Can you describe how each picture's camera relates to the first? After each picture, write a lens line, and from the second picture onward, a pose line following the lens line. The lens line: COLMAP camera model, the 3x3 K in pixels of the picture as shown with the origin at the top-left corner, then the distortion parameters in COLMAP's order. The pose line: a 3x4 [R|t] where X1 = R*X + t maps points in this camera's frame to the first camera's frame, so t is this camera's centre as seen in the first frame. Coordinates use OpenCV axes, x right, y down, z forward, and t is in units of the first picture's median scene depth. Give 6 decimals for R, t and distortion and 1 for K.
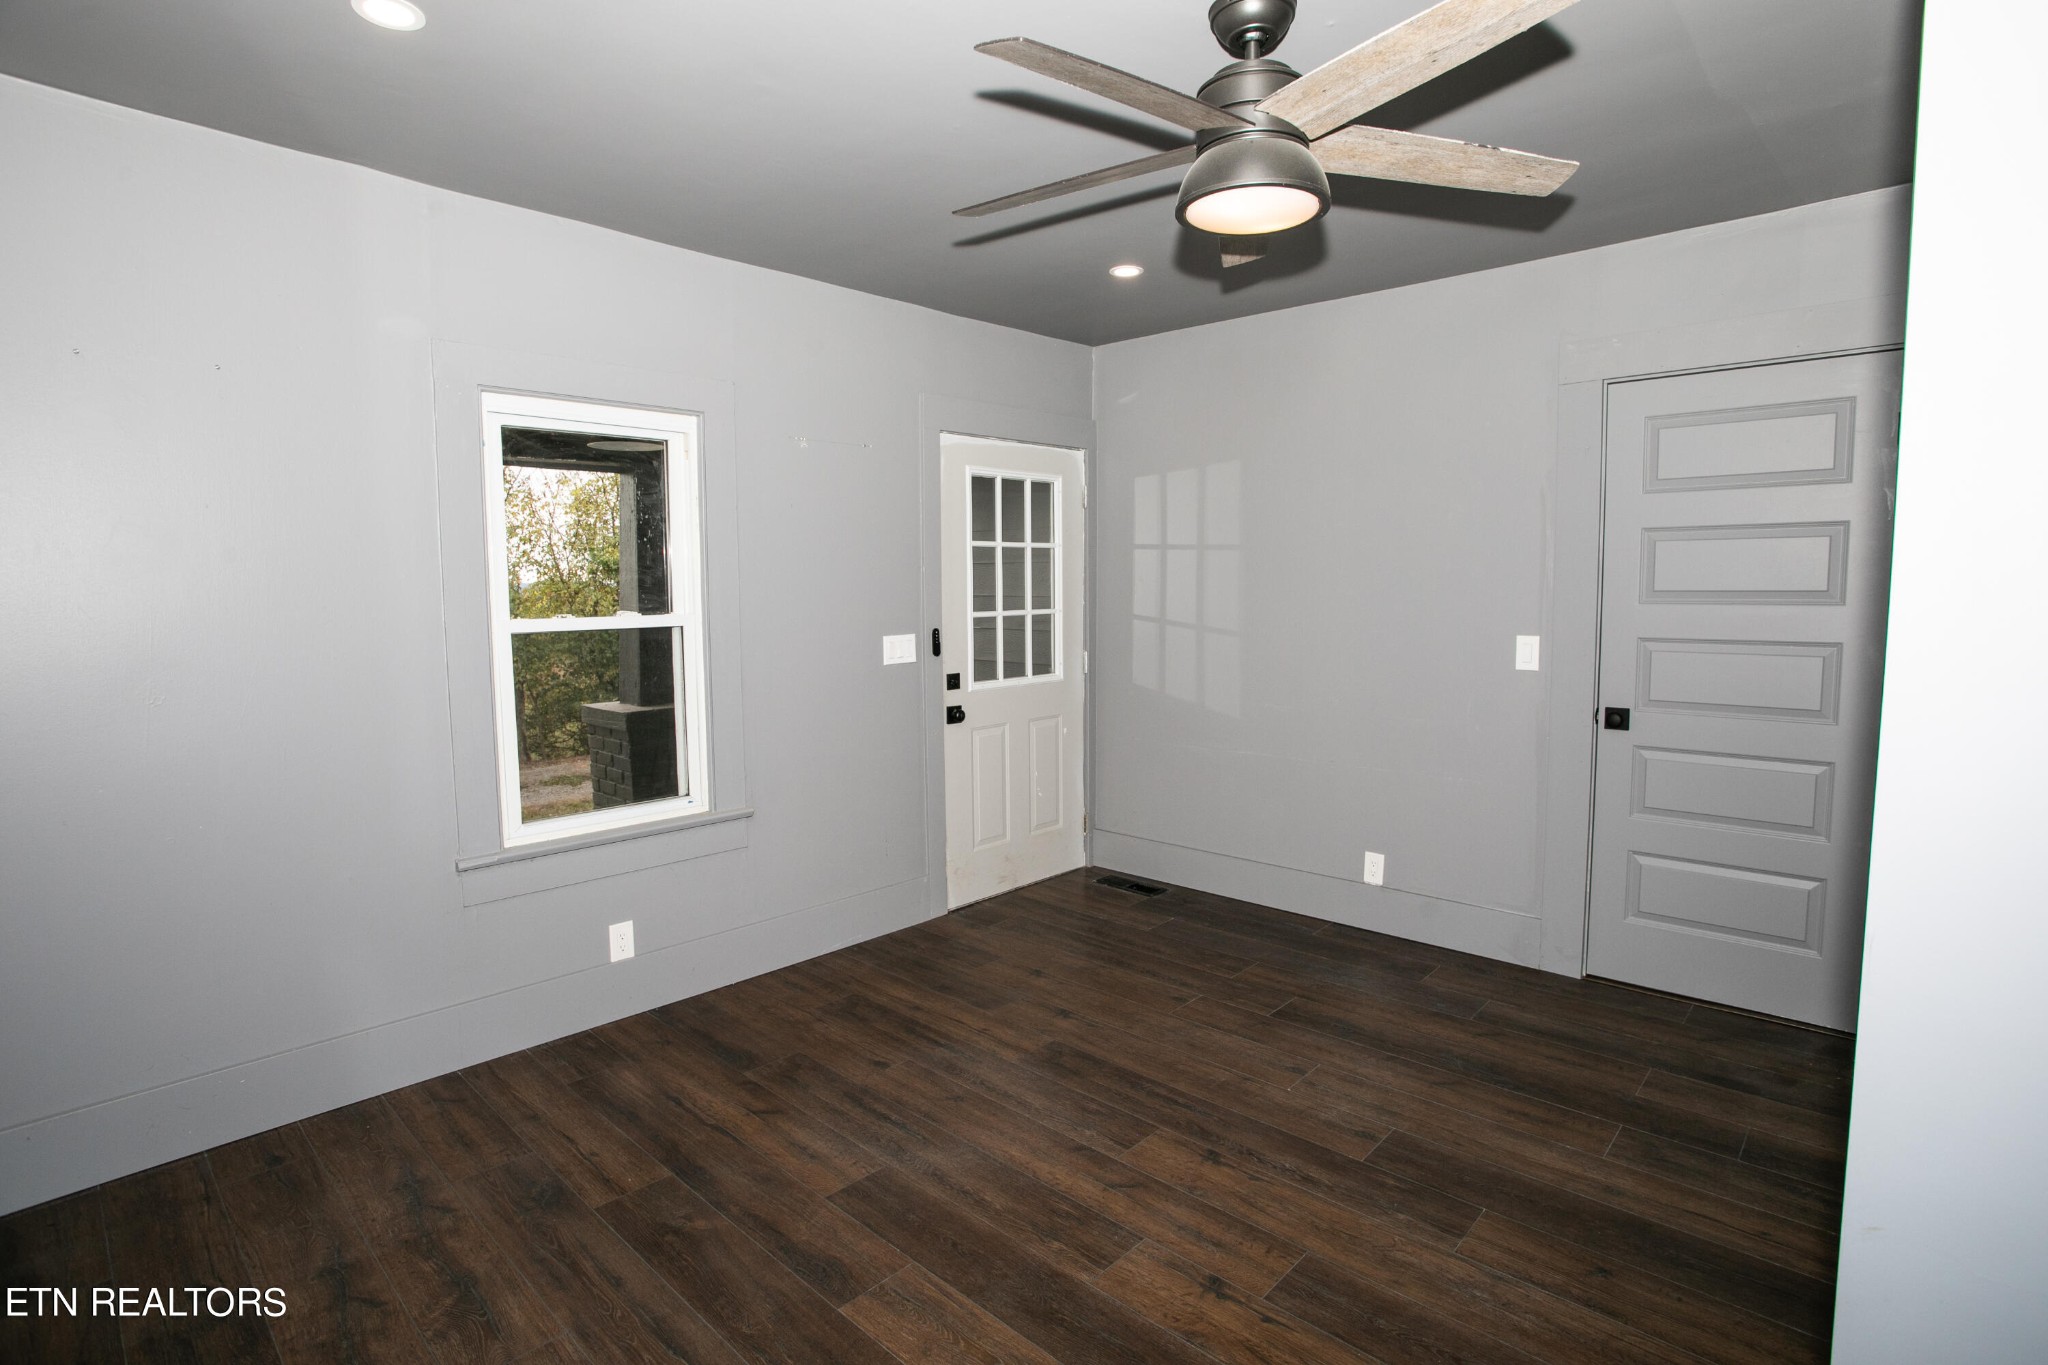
lens RADIAL K [[990.6, 0, 1027.0], [0, 990.6, 714.2], [0, 0, 1]] dist [-0.071672, 0.032618]
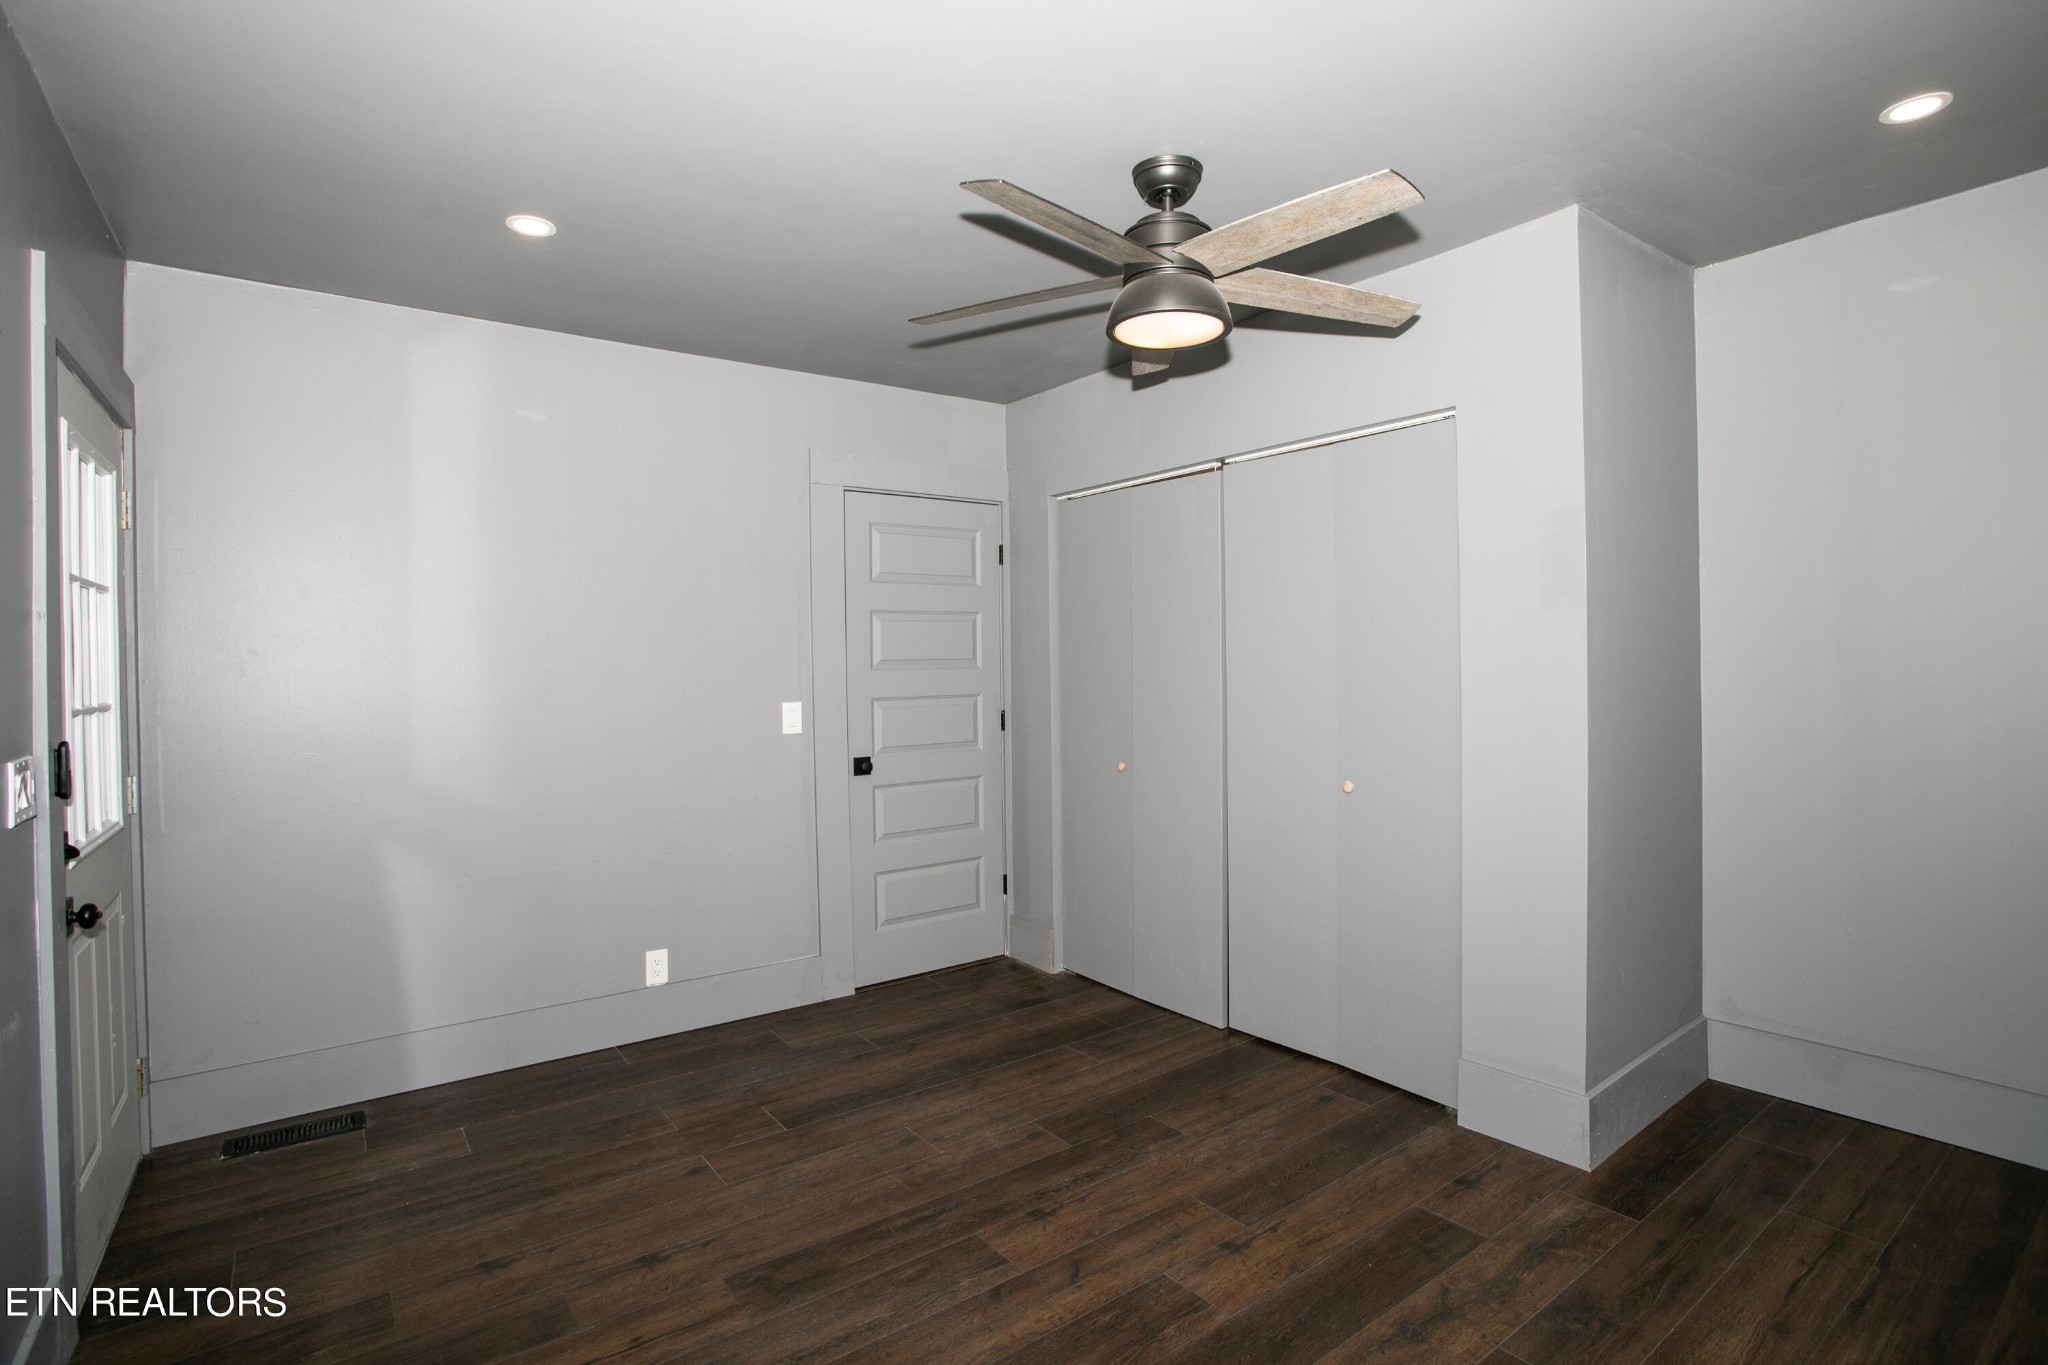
lens RADIAL K [[999.1, 0, 1034.5], [0, 999.1, 670.0], [0, 0, 1]] dist [-0.066955, 0.033166]
pose [[0.159410, 0.010279, 0.987159, -0.709124], [0.136901, 0.990054, -0.032416, -0.053328], [-0.977674, 0.140310, 0.156417, 0.687780]]
